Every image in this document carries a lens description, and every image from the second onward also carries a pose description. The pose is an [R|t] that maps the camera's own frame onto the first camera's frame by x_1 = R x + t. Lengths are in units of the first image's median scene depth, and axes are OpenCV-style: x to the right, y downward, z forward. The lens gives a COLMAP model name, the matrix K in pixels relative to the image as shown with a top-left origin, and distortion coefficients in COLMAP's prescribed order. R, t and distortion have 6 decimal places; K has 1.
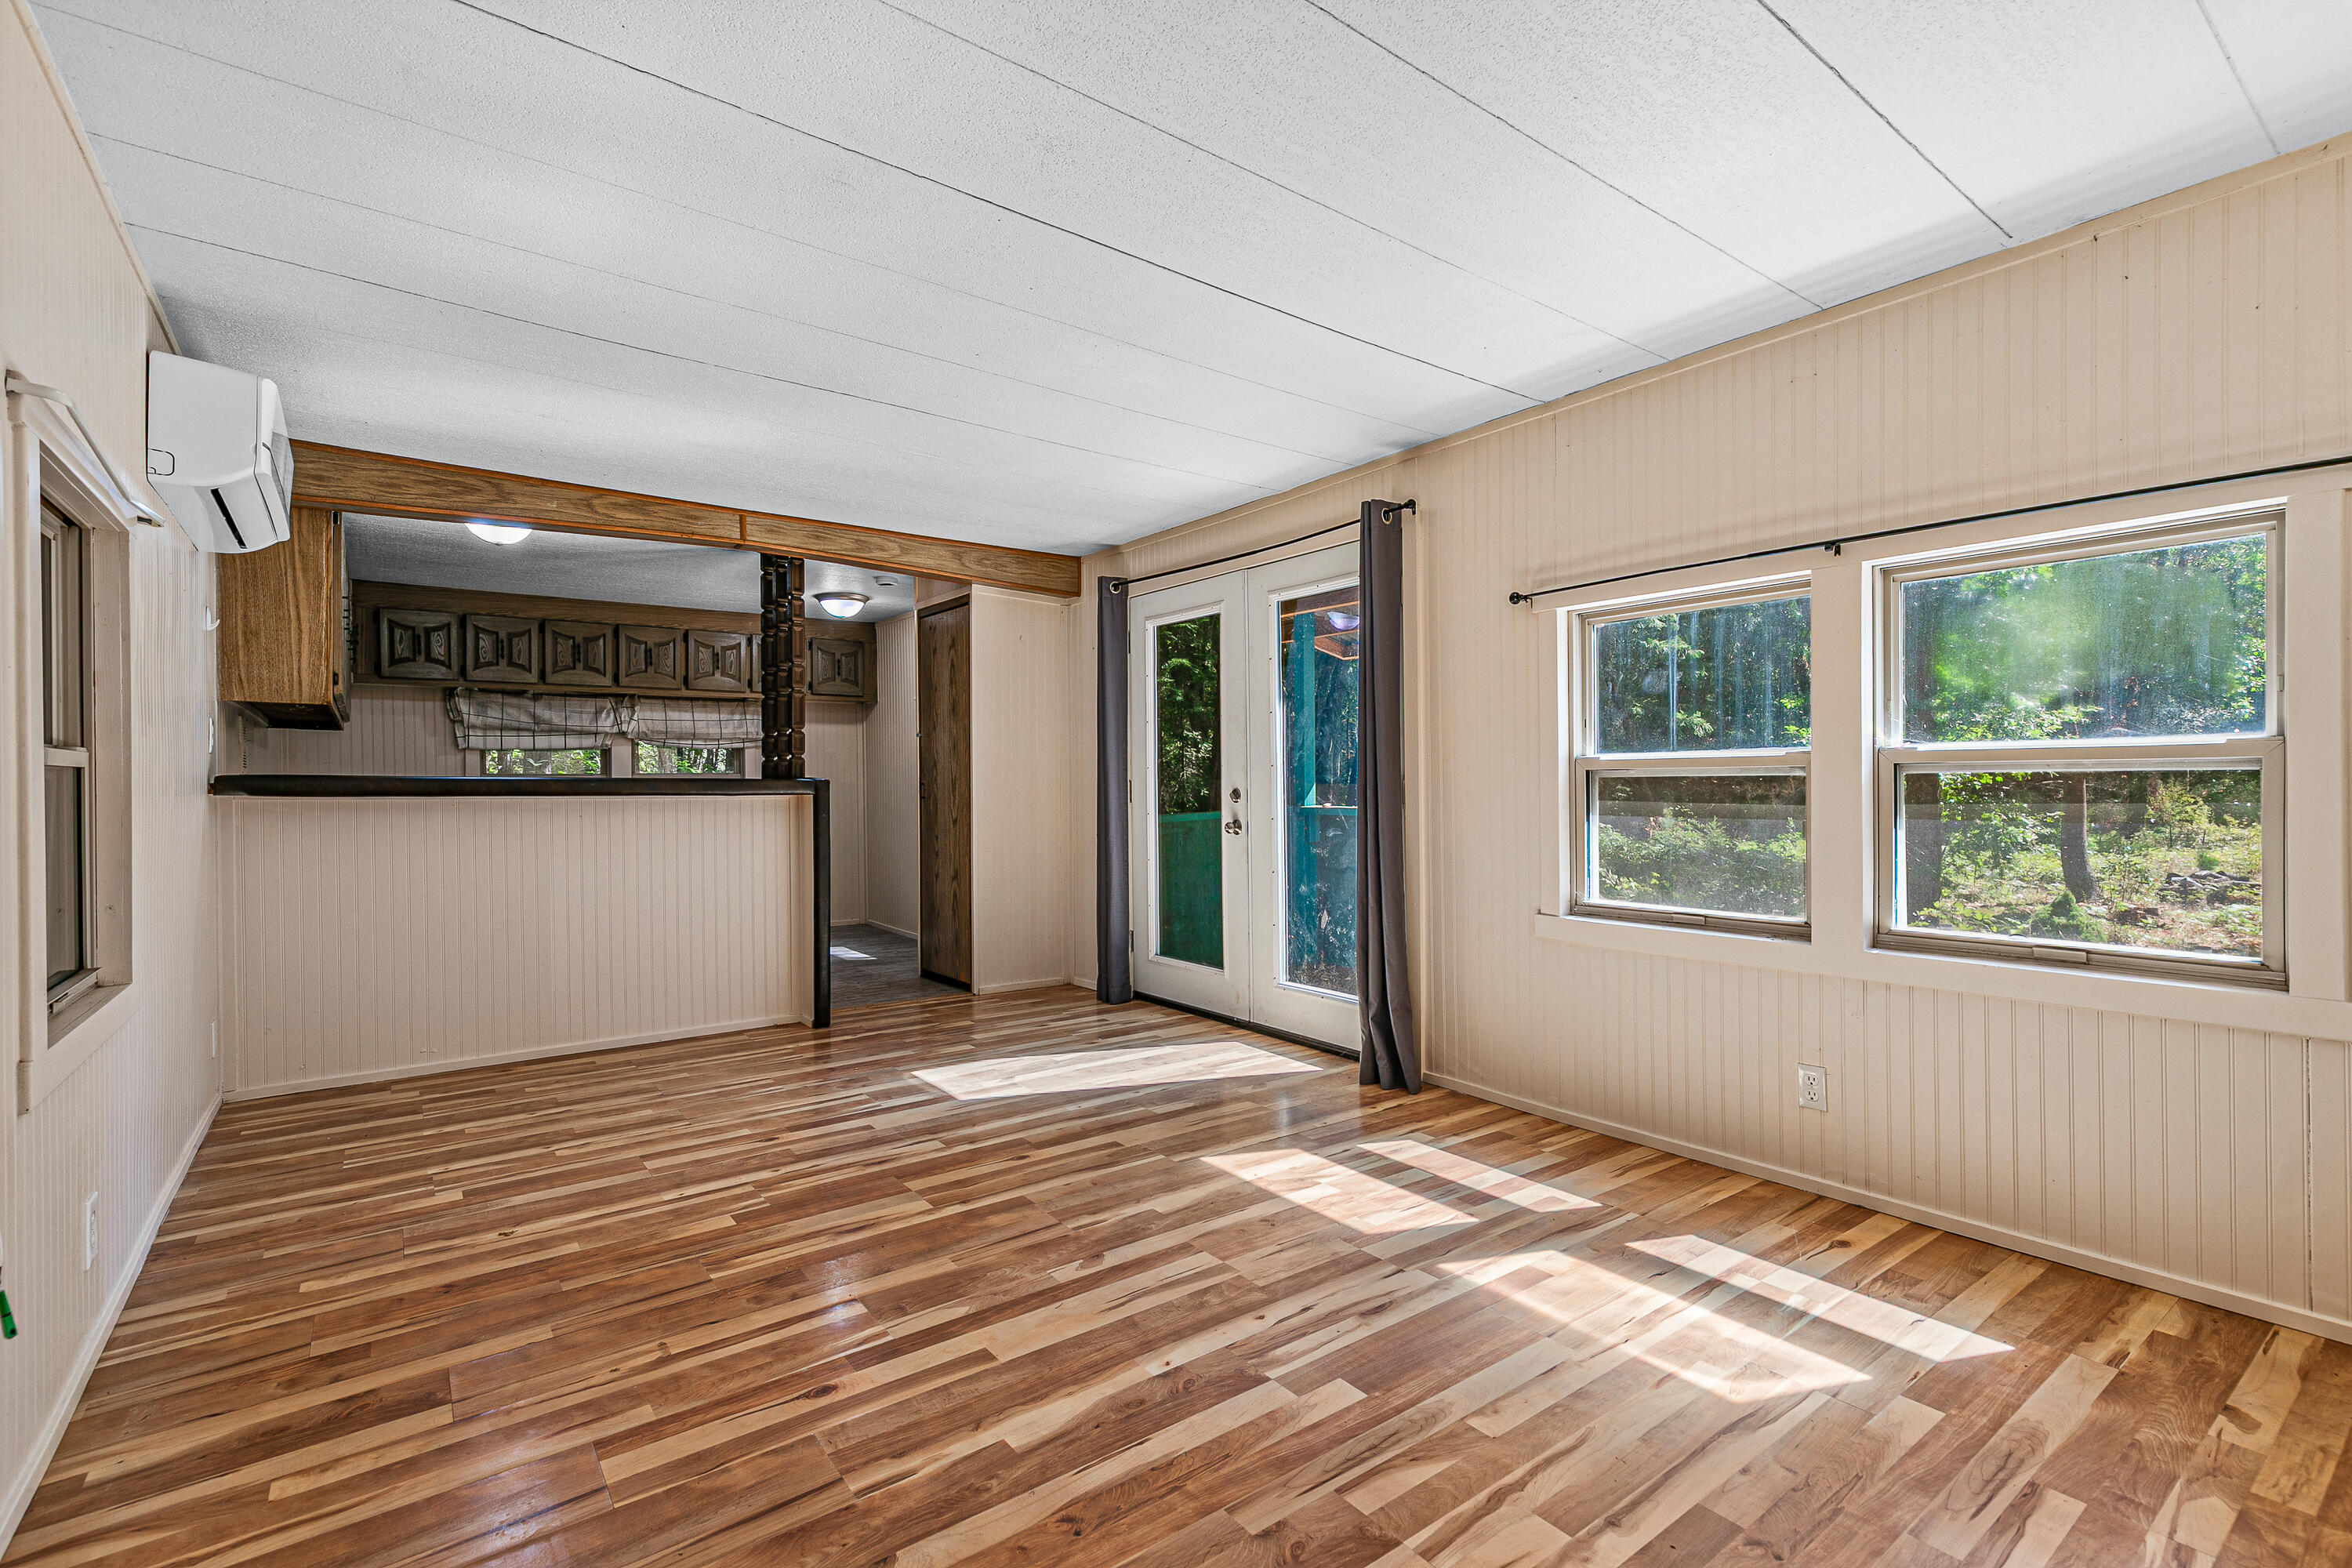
lens RADIAL K [[1071.0, 0, 1185.5], [0, 1071.0, 788.1], [0, 0, 1]] dist [0.011079, -0.001343]
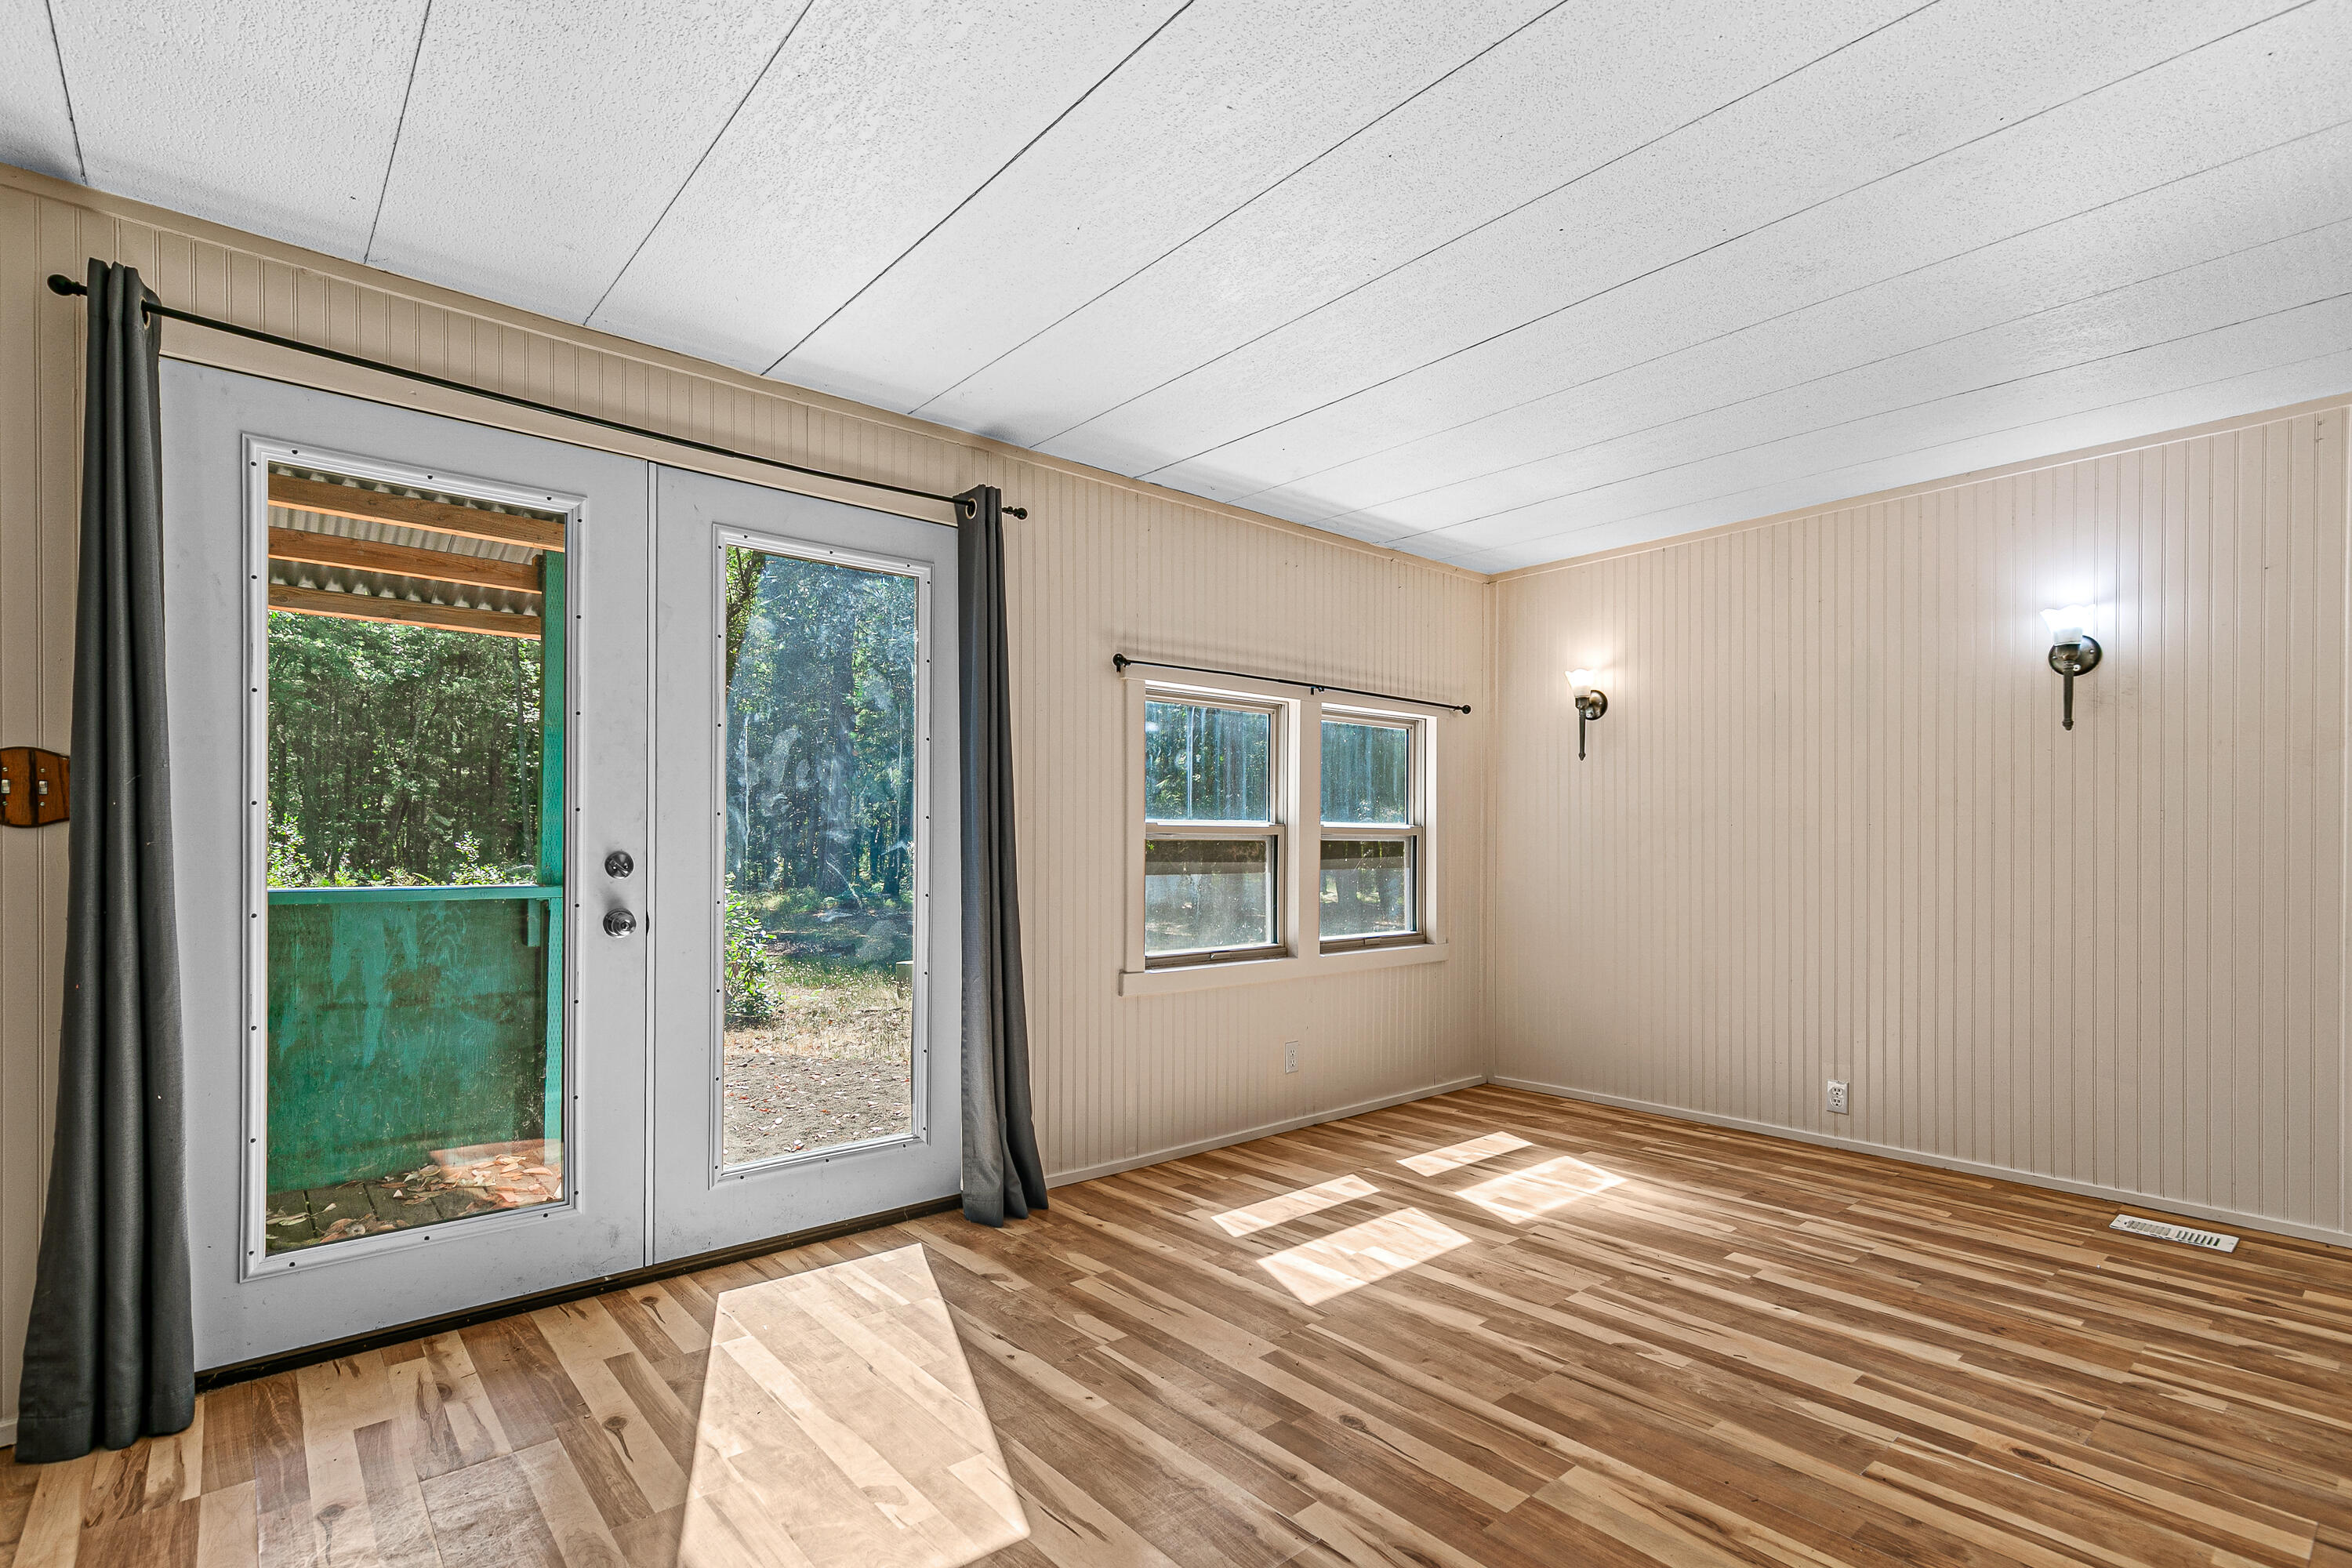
lens RADIAL K [[1071.0, 0, 1218.9], [0, 1071.0, 844.5], [0, 0, 1]] dist [0.011079, -0.001343]
pose [[-0.064725, 0.003796, 0.997896, -0.919717], [0.000724, 0.999993, -0.003757, -0.002178], [-0.997903, 0.000480, -0.064727, 1.292754]]
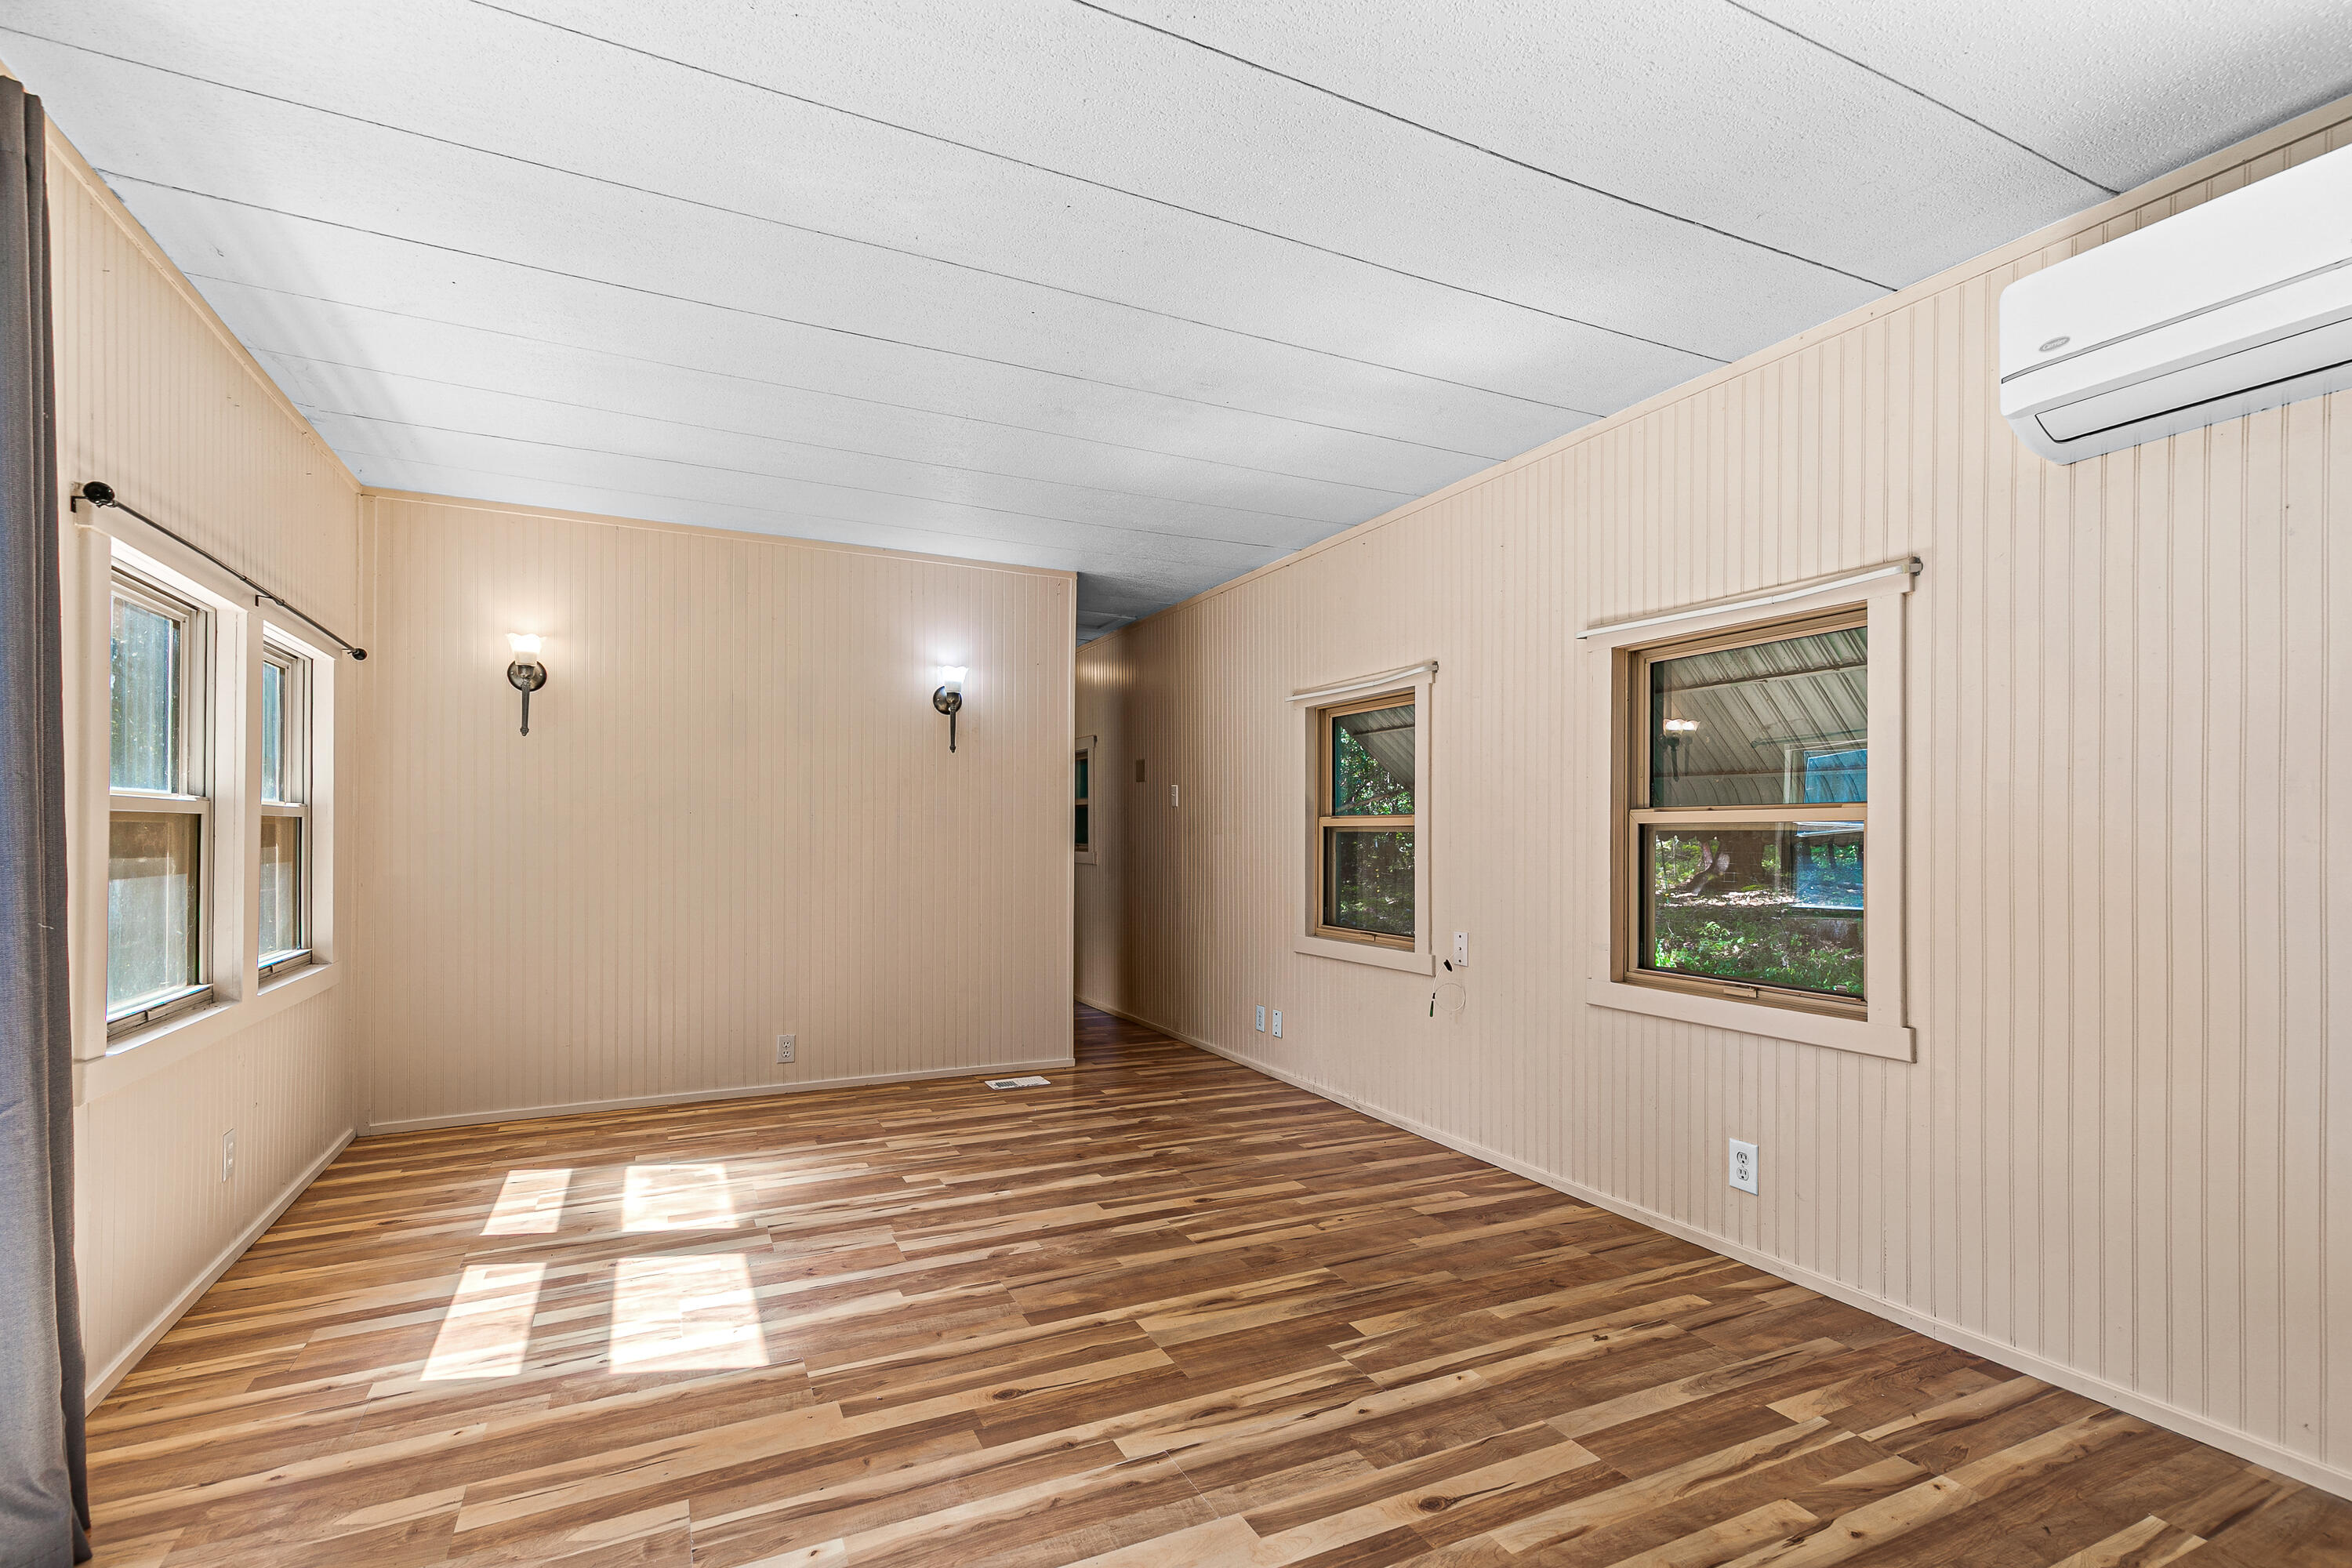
lens RADIAL K [[1071.0, 0, 1130.9], [0, 1071.0, 826.8], [0, 0, 1]] dist [0.011079, -0.001343]
pose [[-0.970484, 0.001618, 0.241161, -0.448846], [-0.000187, 0.999972, -0.007463, -0.002707], [-0.241166, -0.007288, -0.970456, 1.878165]]
